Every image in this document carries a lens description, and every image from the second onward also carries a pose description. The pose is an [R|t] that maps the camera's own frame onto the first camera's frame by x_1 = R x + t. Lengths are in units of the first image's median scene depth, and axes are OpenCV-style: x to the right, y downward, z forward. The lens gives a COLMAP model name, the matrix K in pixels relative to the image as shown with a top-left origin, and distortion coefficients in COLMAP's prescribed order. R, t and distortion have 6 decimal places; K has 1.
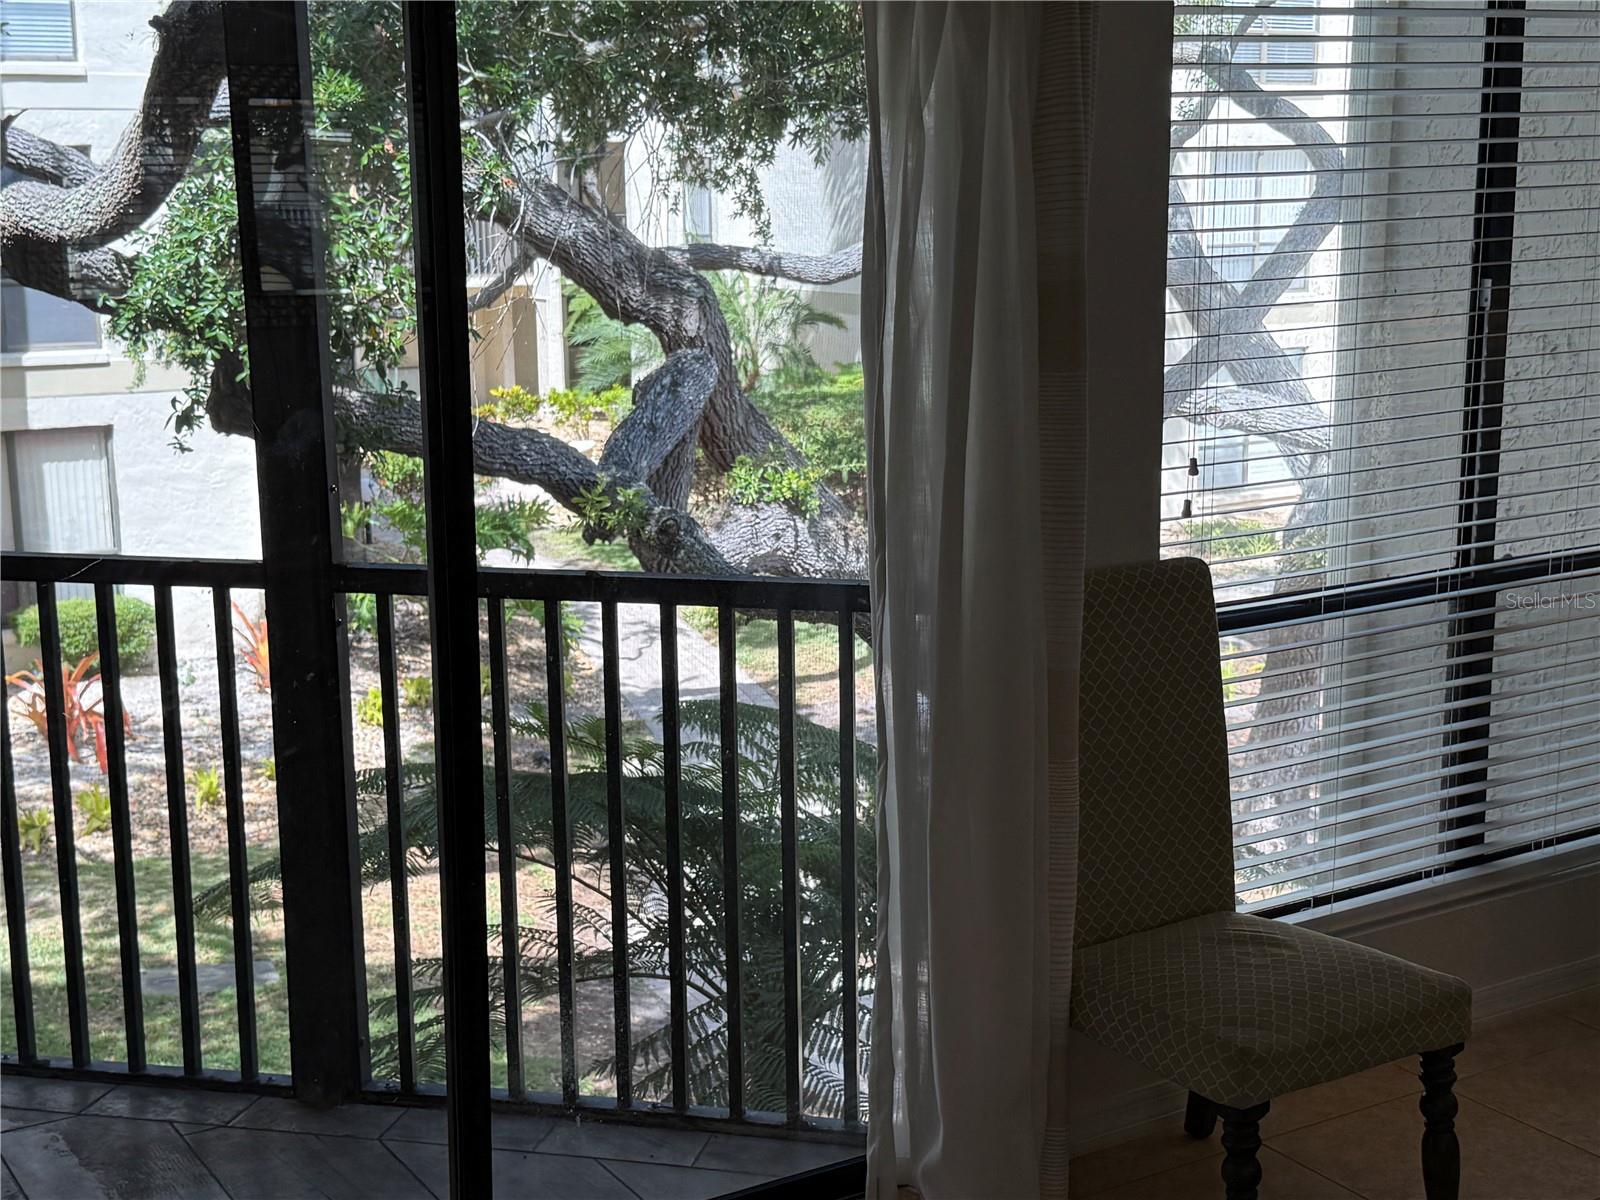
lens RADIAL K [[2145.8, 0, 802.1], [0, 2145.8, 608.2], [0, 0, 1]] dist [0.101468, 0.000000]
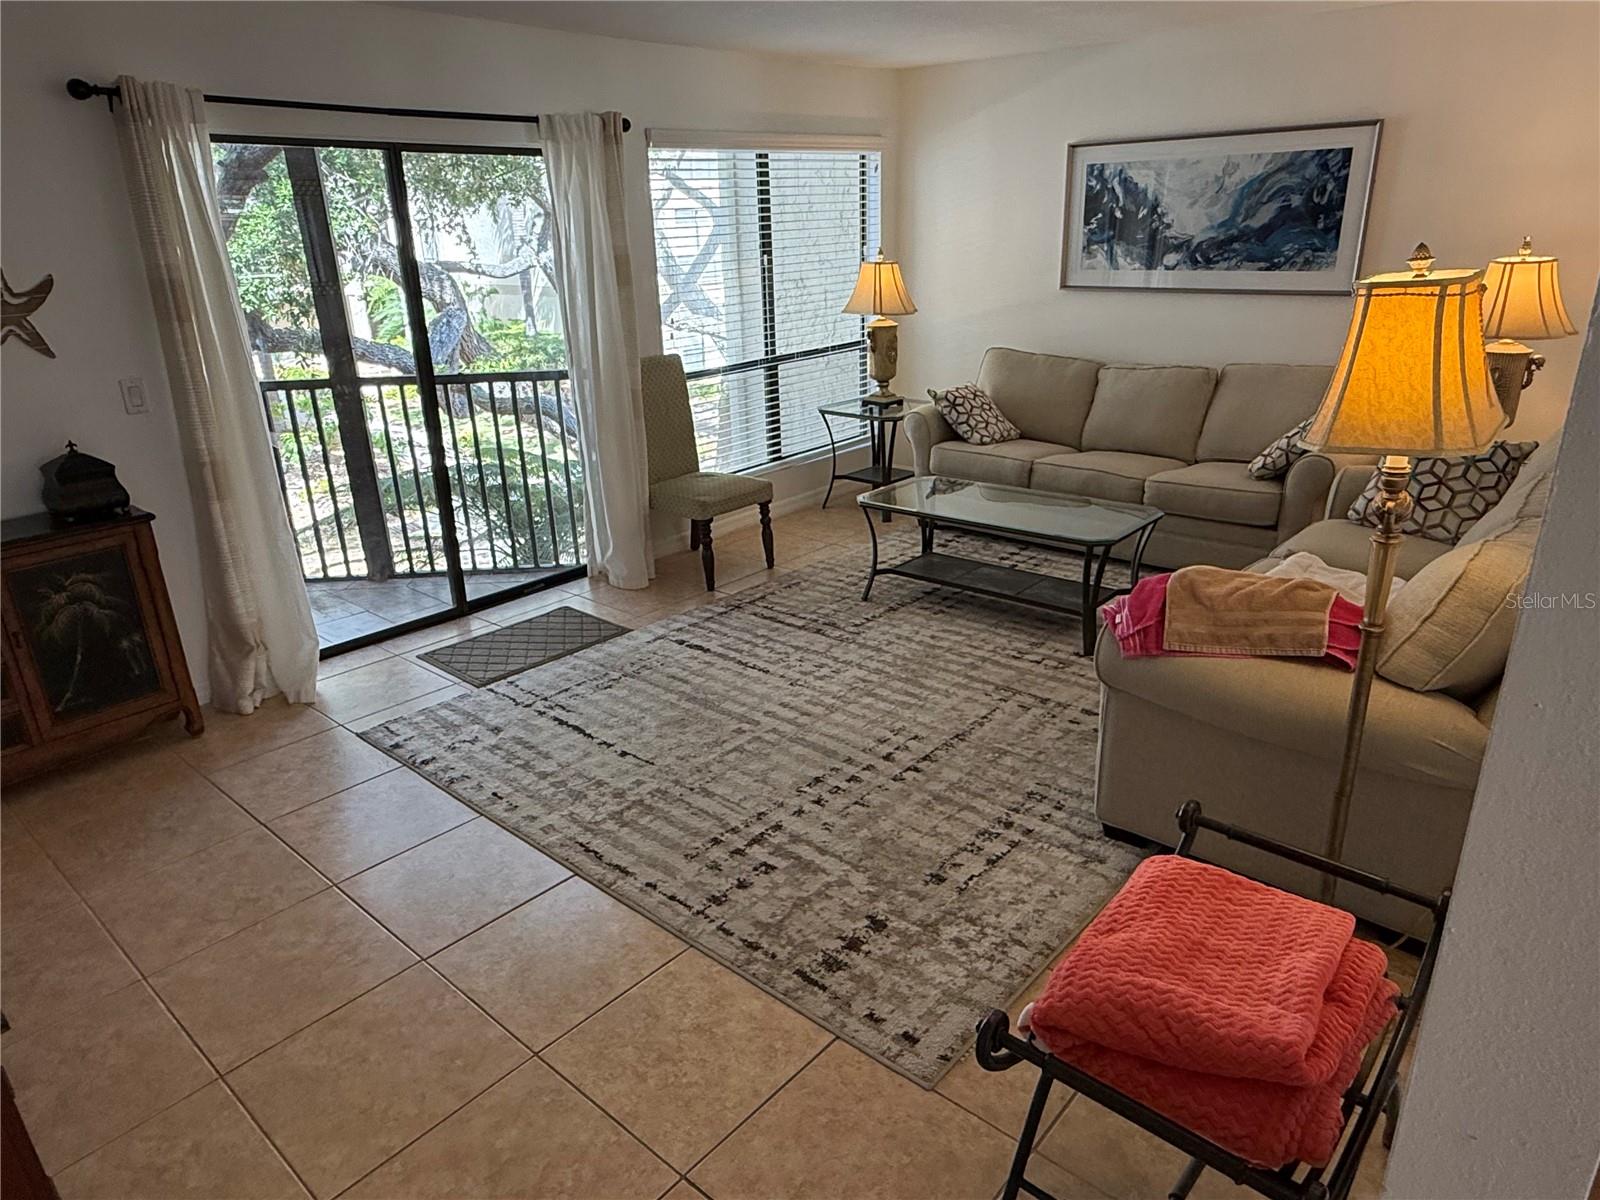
lens RADIAL K [[1012.5, 0, 804.8], [0, 1012.5, 601.8], [0, 0, 1]] dist [-0.002389, 0.002138]
pose [[0.955264, -0.120915, 0.269907, -0.056012], [0.076575, 0.982606, 0.169178, 0.077629], [-0.285668, -0.140942, 0.947908, -0.359529]]
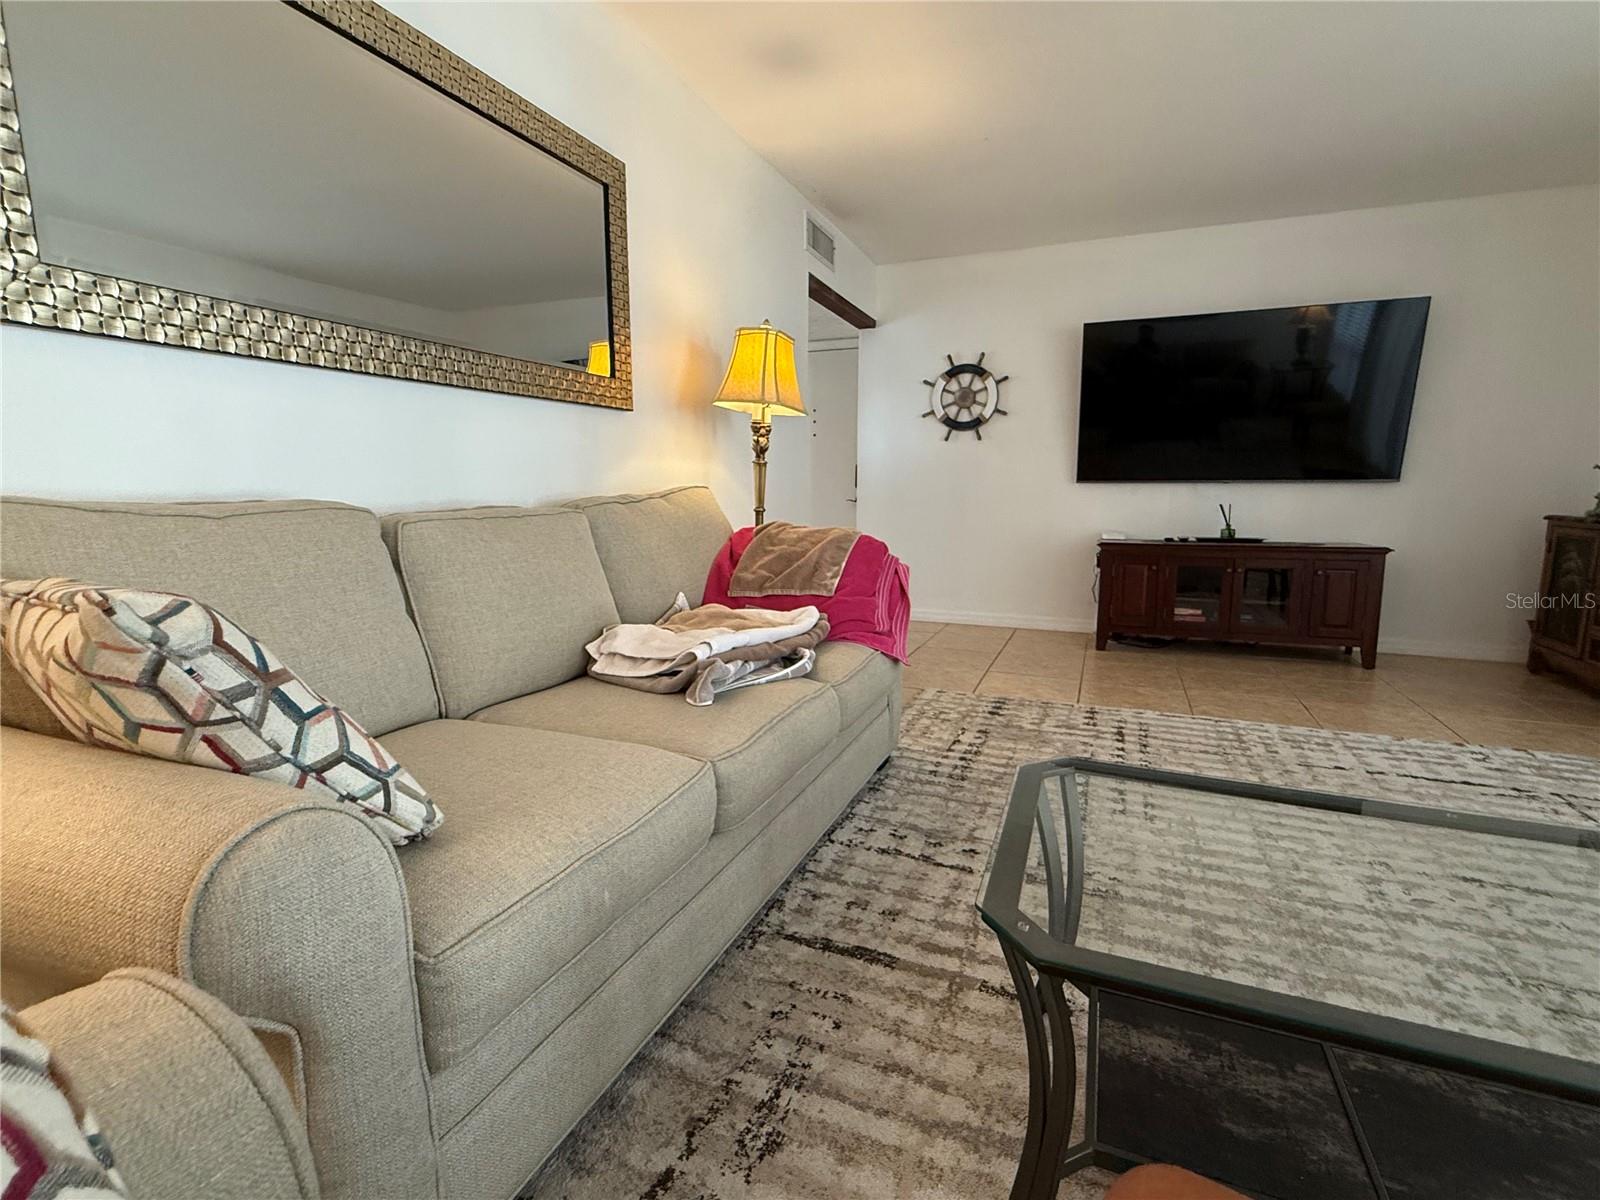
lens RADIAL K [[750.7, 0, 799.0], [0, 750.7, 597.3], [0, 0, 1]] dist [0.005536, -0.000961]
pose [[-0.810673, 0.091711, -0.578272, 0.685485], [-0.109521, 0.946471, 0.303642, 0.051467], [0.575164, 0.309487, -0.757234, 0.561722]]
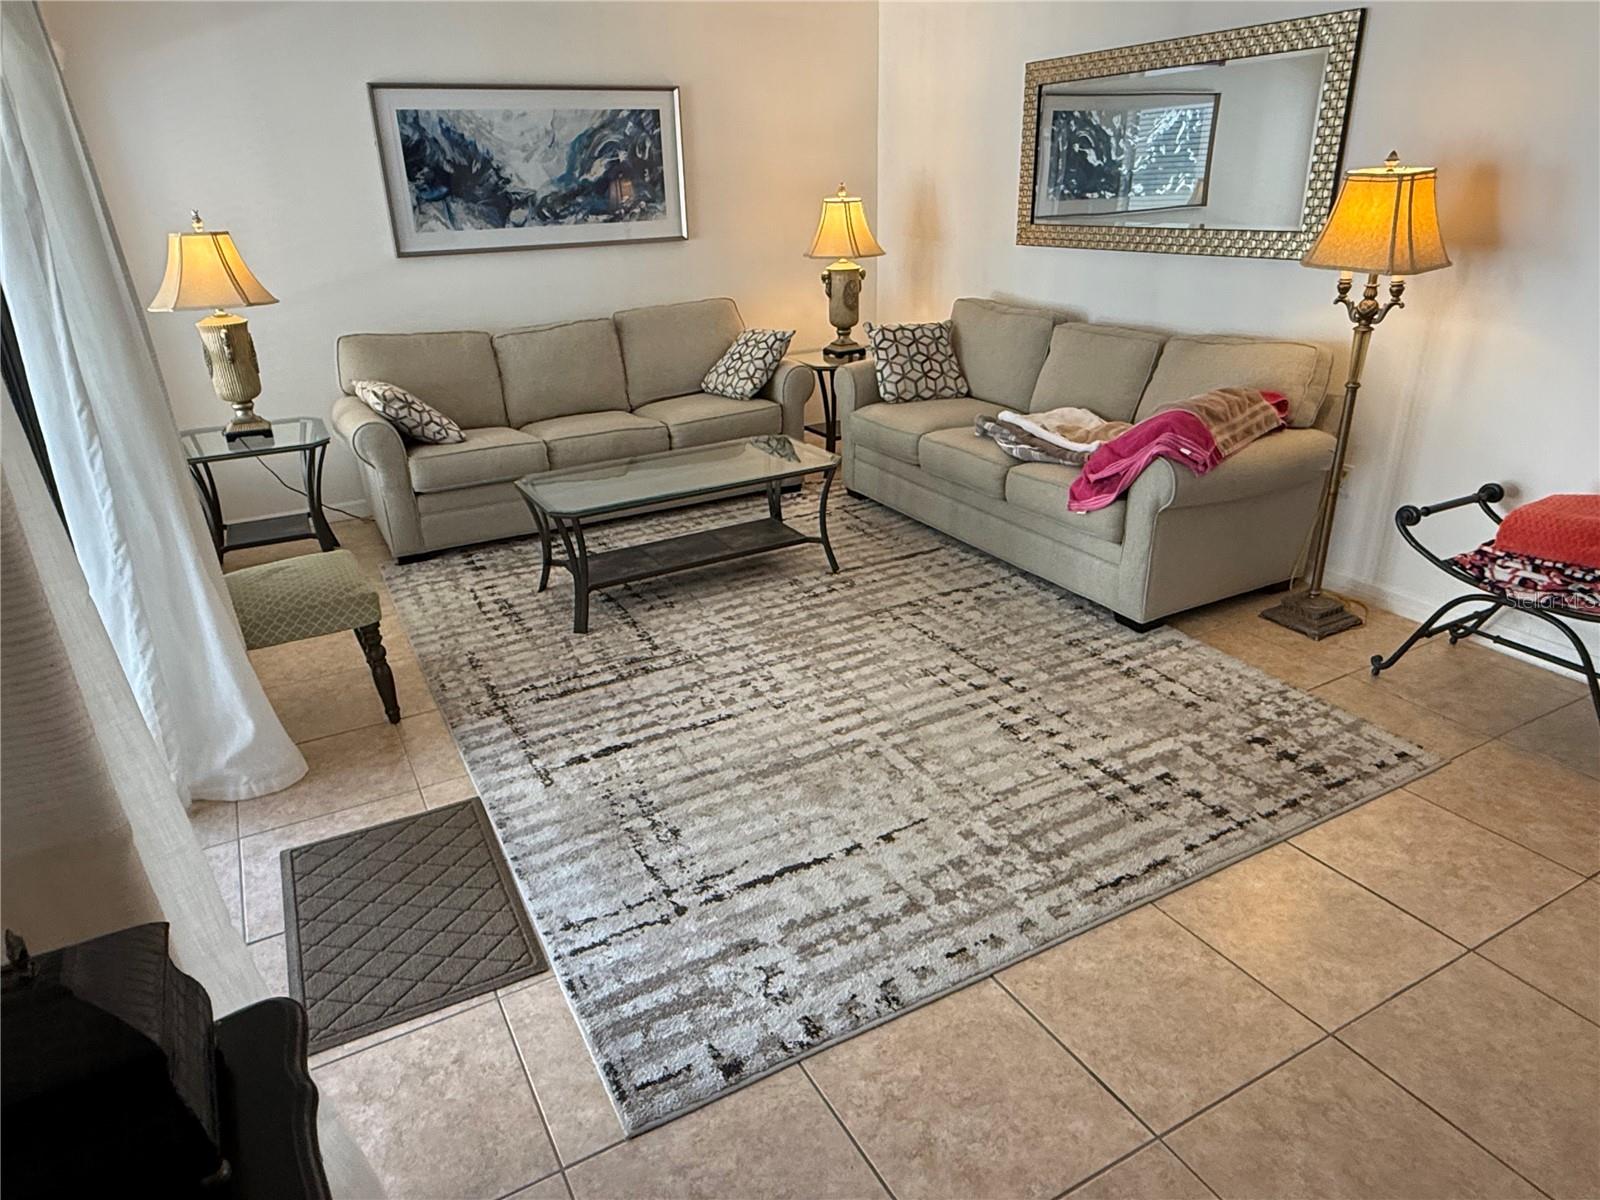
lens RADIAL K [[1012.5, 0, 790.5], [0, 1012.5, 591.5], [0, 0, 1]] dist [-0.002389, 0.002138]
pose [[0.056969, -0.375810, 0.924944, -0.489559], [0.220103, 0.908382, 0.355524, -0.040821], [-0.973812, 0.183329, 0.134466, 0.348049]]
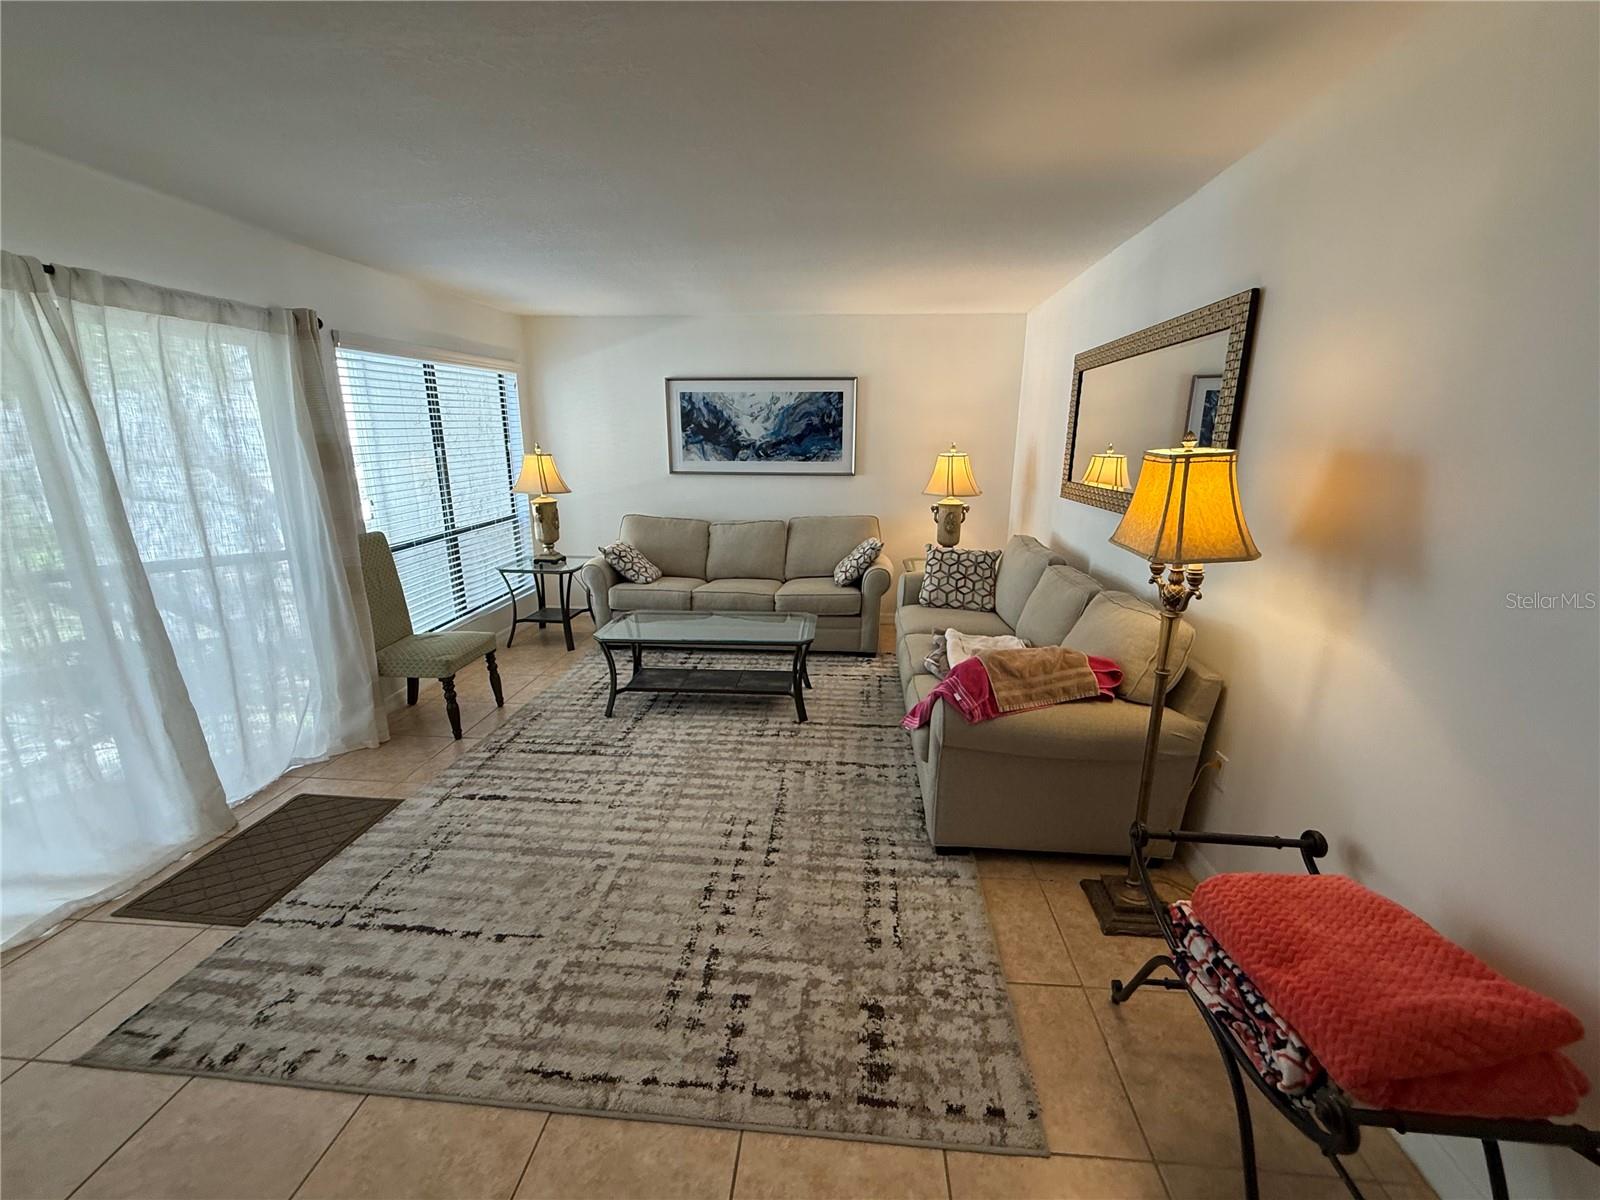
lens RADIAL K [[638.6, 0, 798.3], [0, 638.6, 595.7], [0, 0, 1]] dist [-0.000270, -0.000582]
pose [[0.594157, -0.186981, 0.782314, -0.183254], [0.147130, 0.981460, 0.122835, 0.040414], [-0.790778, 0.042118, 0.610652, -0.071681]]
